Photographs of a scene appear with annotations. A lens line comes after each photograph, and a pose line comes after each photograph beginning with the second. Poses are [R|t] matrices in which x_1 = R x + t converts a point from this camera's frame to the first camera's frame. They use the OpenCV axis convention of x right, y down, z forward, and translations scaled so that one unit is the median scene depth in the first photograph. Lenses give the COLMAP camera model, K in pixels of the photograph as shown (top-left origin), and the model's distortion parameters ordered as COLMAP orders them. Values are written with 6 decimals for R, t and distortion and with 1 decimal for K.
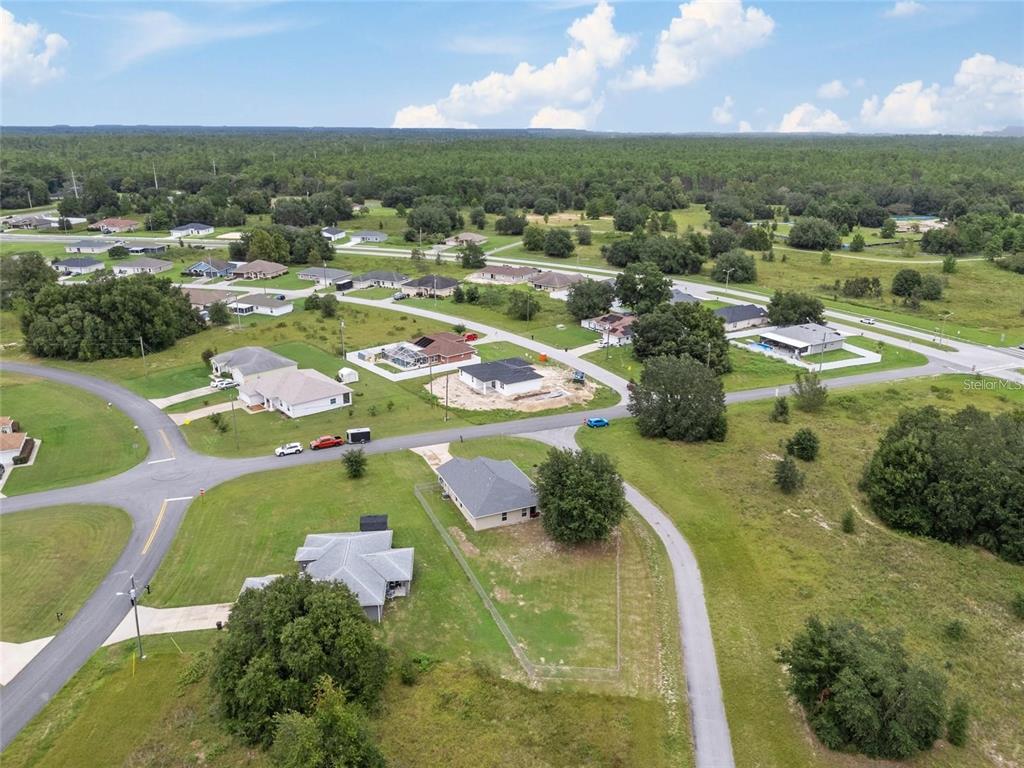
lens RADIAL K [[751.7, 0, 512.4], [0, 751.7, 391.0], [0, 0, 1]] dist [0.077479, -0.080704]
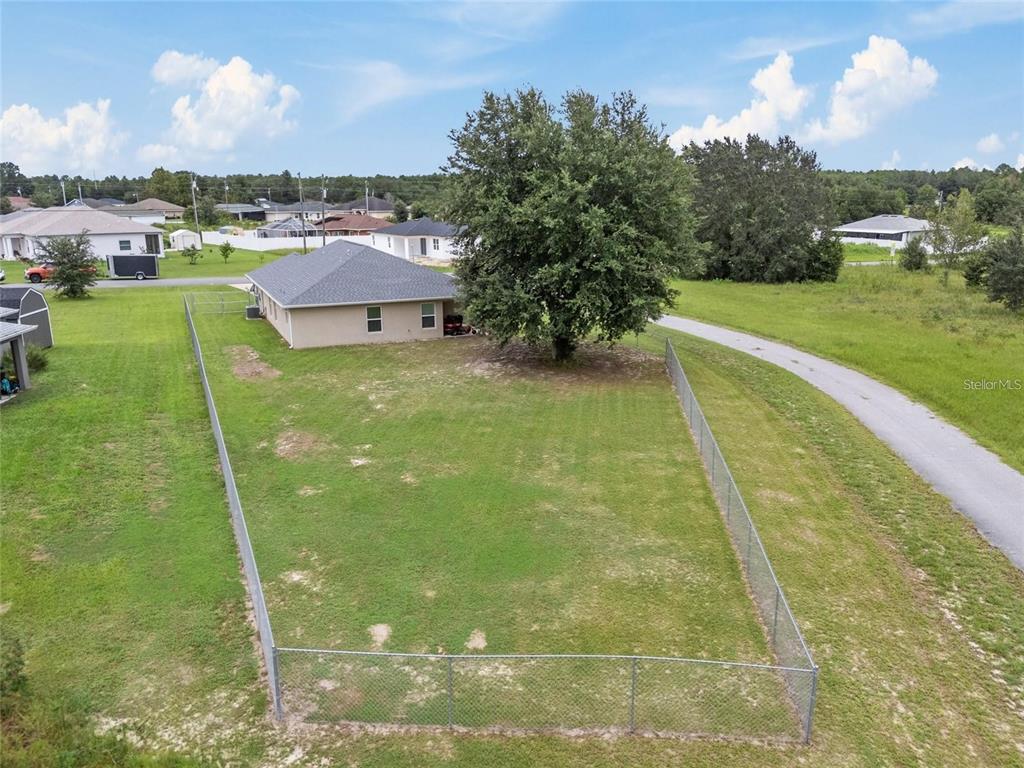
lens RADIAL K [[751.7, 0, 511.9], [0, 751.7, 404.1], [0, 0, 1]] dist [0.077479, -0.080704]
pose [[0.999818, -0.012728, 0.014193, 0.054057], [0.013559, 0.998101, -0.060091, 0.232250], [-0.013401, 0.060272, 0.998092, 0.605375]]
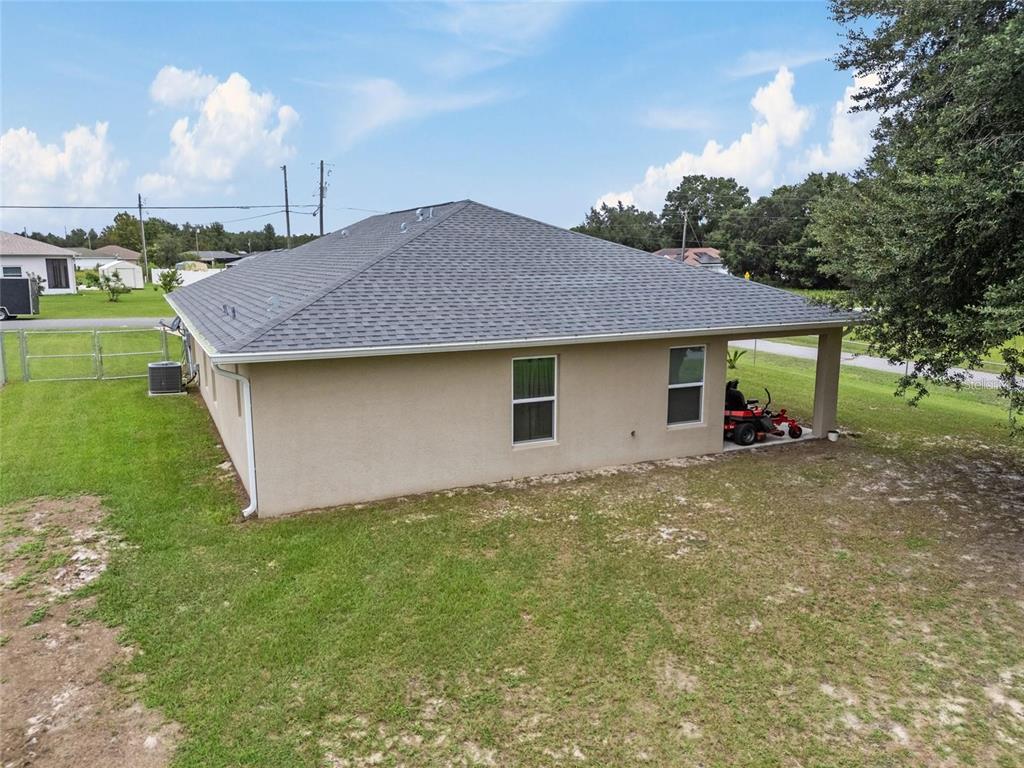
lens RADIAL K [[751.7, 0, 513.6], [0, 751.7, 386.8], [0, 0, 1]] dist [0.077479, -0.080704]
pose [[0.998893, -0.015516, 0.044402, -0.018393], [0.022454, 0.986812, -0.160304, 0.181282], [-0.041329, 0.161123, 0.986069, 0.874785]]
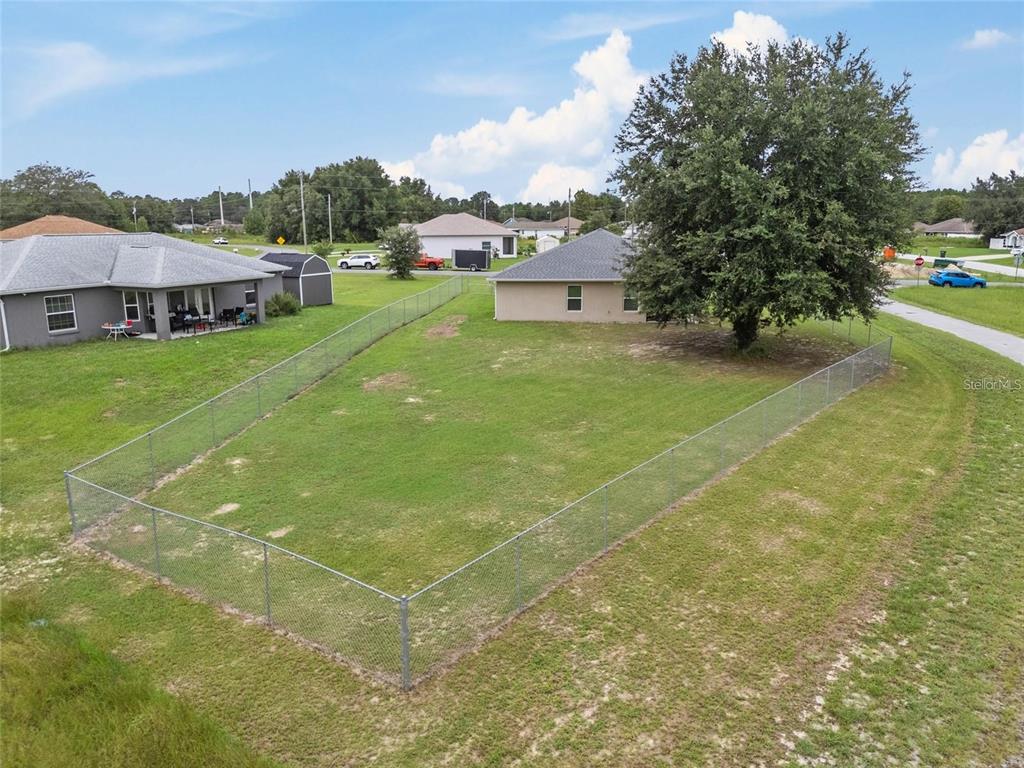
lens RADIAL K [[751.7, 0, 506.7], [0, 751.7, 393.9], [0, 0, 1]] dist [0.077479, -0.080704]
pose [[0.859390, 0.106380, -0.500133, 0.159721], [-0.158581, 0.985340, -0.062909, 0.243935], [0.486109, 0.133374, 0.863661, 0.641098]]
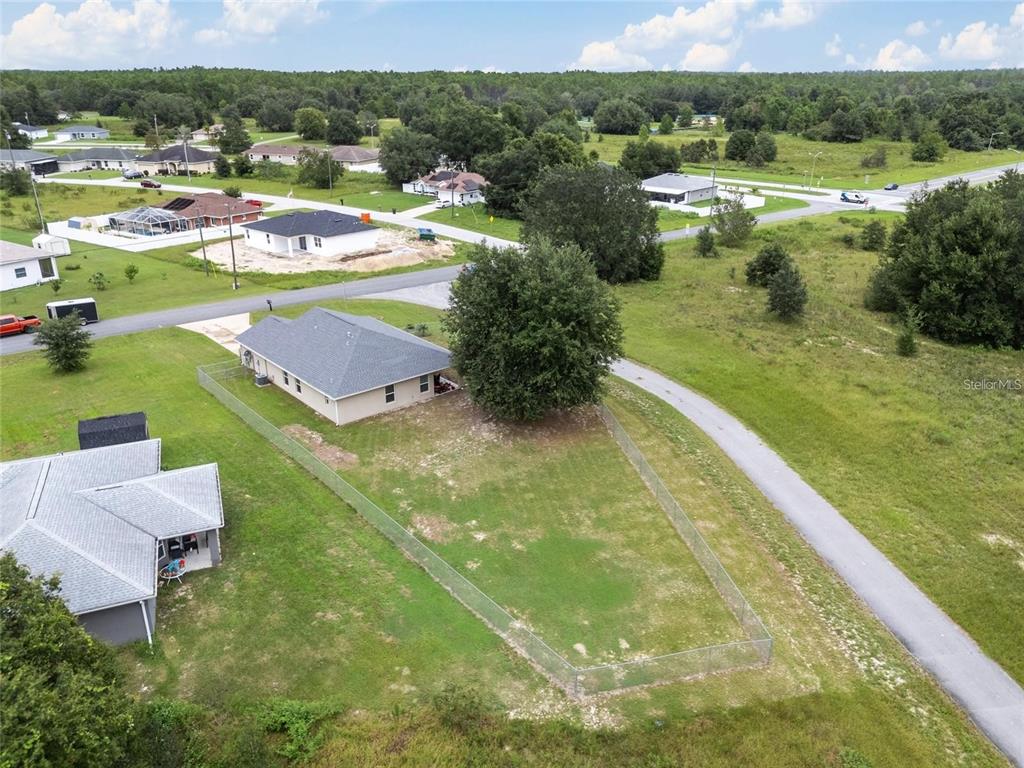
lens RADIAL K [[751.7, 0, 515.1], [0, 751.7, 396.3], [0, 0, 1]] dist [0.077479, -0.080704]
pose [[0.953383, -0.119029, 0.277296, -0.072641], [0.099985, 0.991614, 0.081886, 0.132573], [-0.284717, -0.050343, 0.957289, 0.461213]]
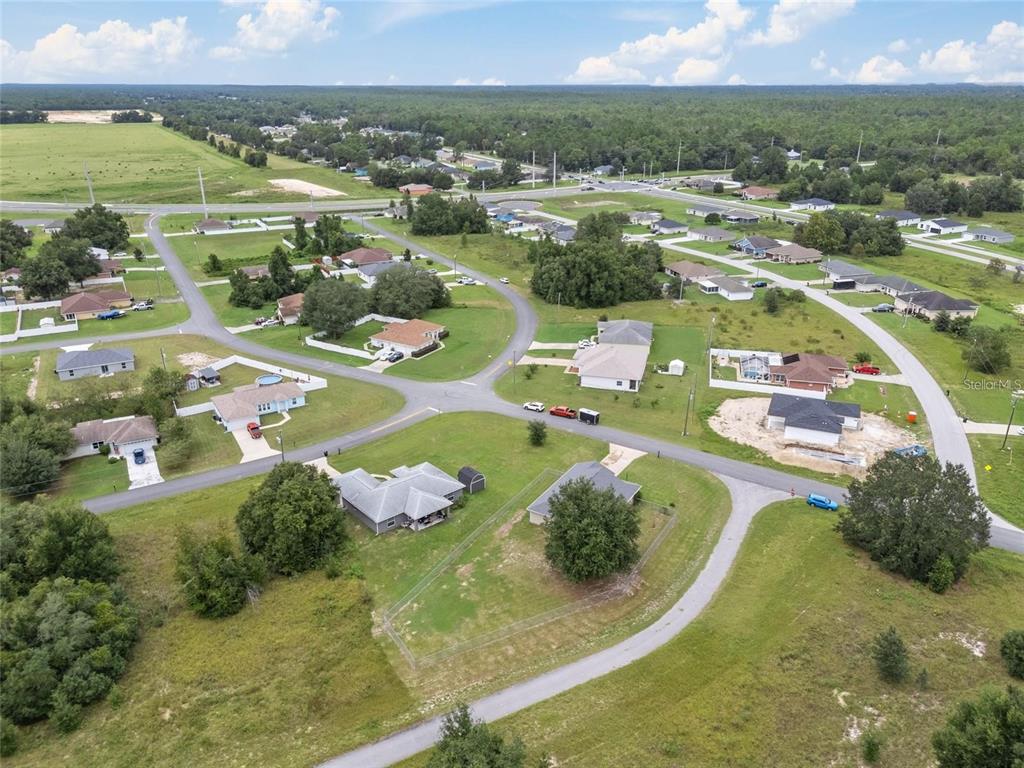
lens RADIAL K [[751.7, 0, 508.9], [0, 751.7, 376.2], [0, 0, 1]] dist [0.077479, -0.080704]
pose [[0.579611, 0.290584, -0.761323, 0.686807], [-0.265675, 0.950598, 0.160563, -0.178188], [0.770369, 0.109200, 0.628177, 0.259196]]
